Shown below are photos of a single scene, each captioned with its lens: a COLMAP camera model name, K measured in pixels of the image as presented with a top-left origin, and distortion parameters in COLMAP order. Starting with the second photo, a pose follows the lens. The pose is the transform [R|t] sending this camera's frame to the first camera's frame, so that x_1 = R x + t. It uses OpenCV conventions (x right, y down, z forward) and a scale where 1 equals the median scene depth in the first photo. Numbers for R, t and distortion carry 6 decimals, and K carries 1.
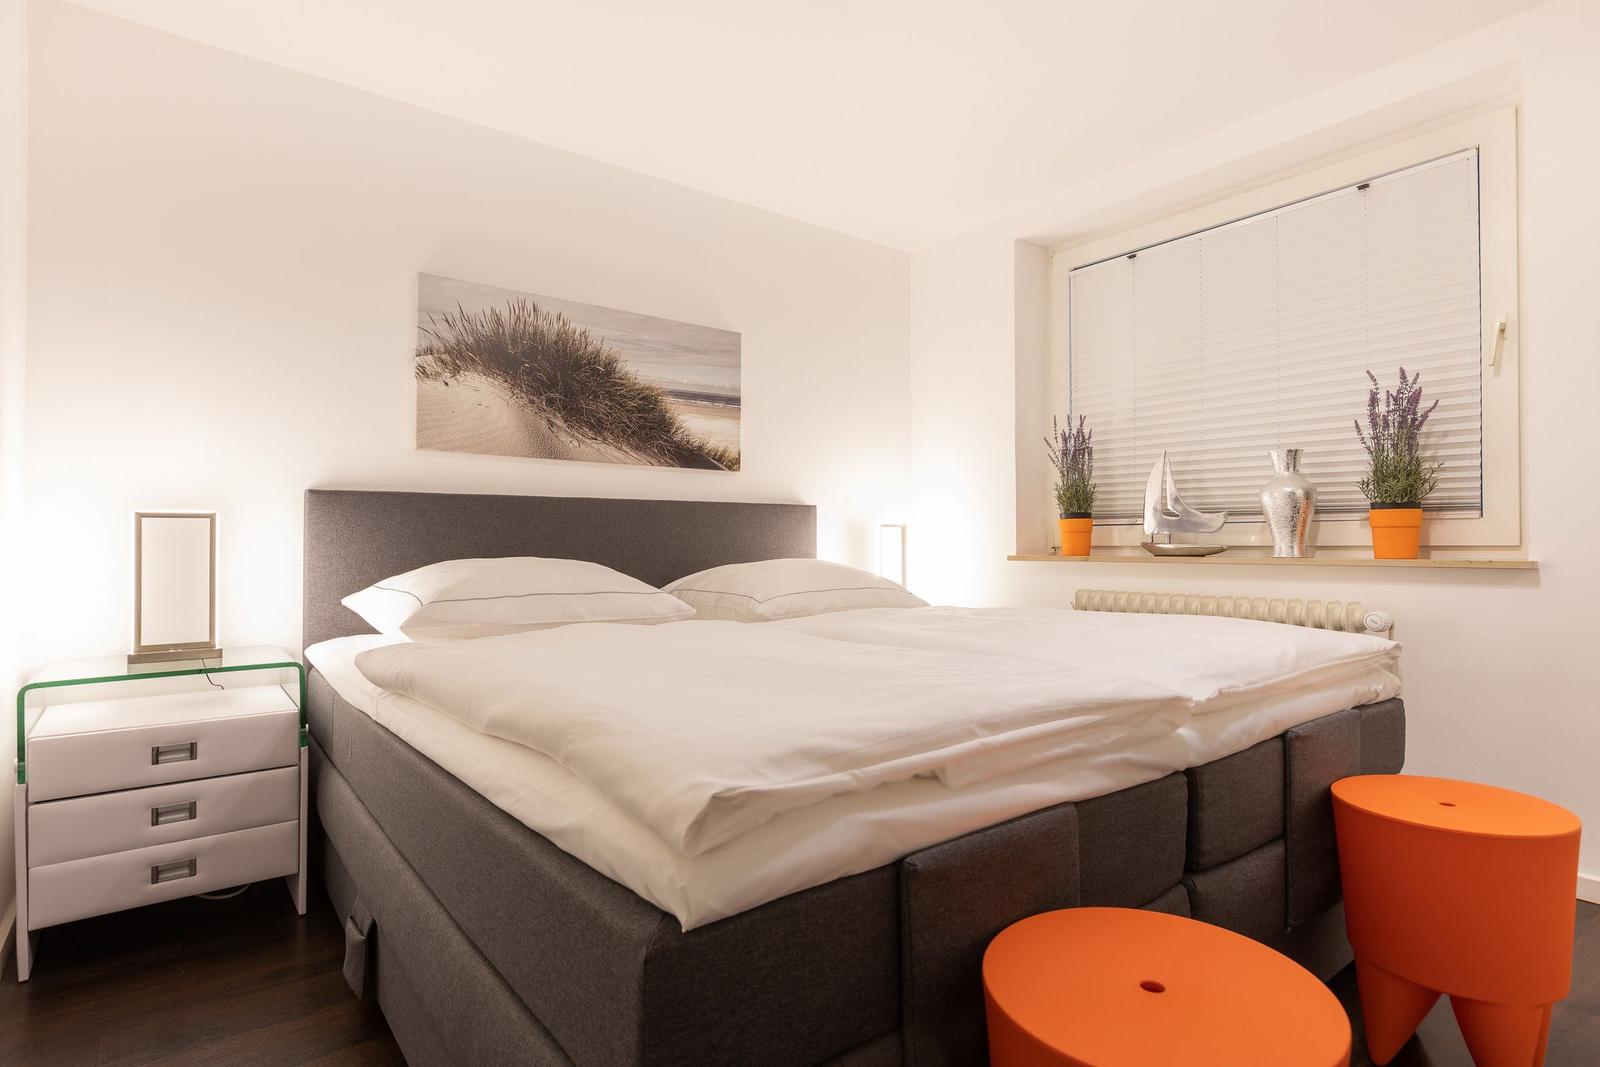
lens RADIAL K [[830.6, 0, 805.5], [0, 830.6, 531.4], [0, 0, 1]] dist [0.004388, 0.000490]
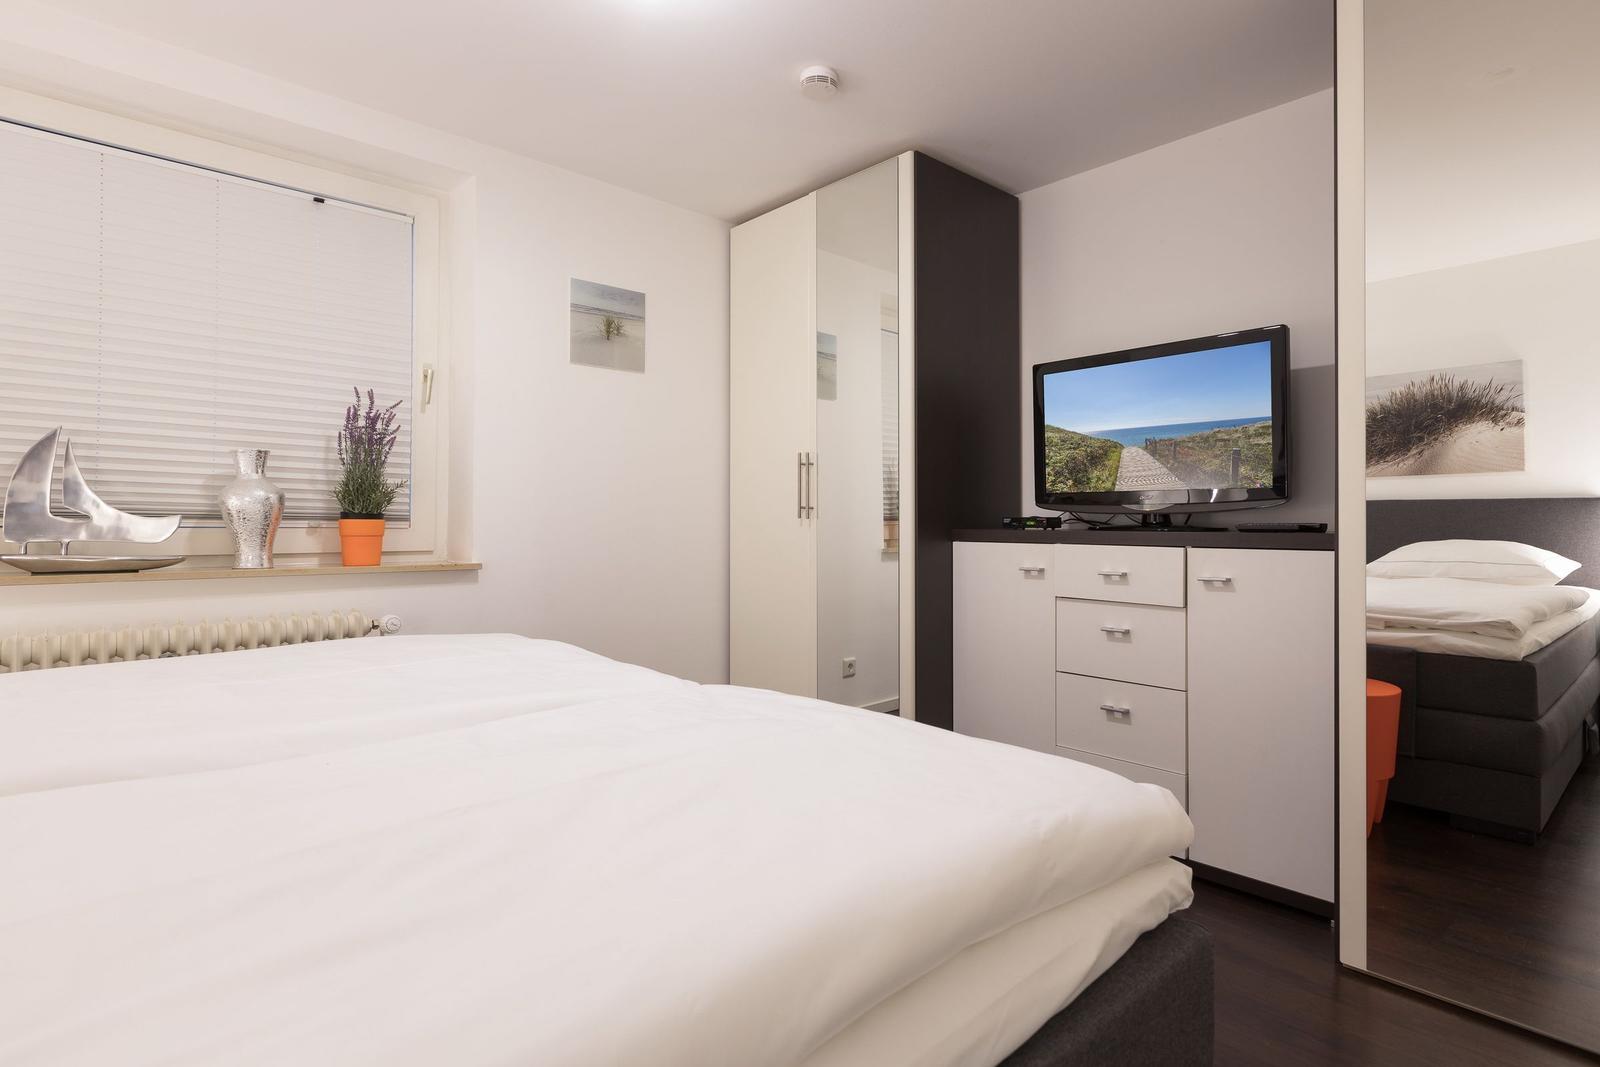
lens RADIAL K [[830.6, 0, 806.7], [0, 830.6, 533.5], [0, 0, 1]] dist [0.004388, 0.000490]
pose [[-0.077284, 0.014159, 0.996909, -0.376120], [0.003081, 0.999898, -0.013963, 0.008380], [-0.997004, 0.001993, -0.077319, 0.479214]]
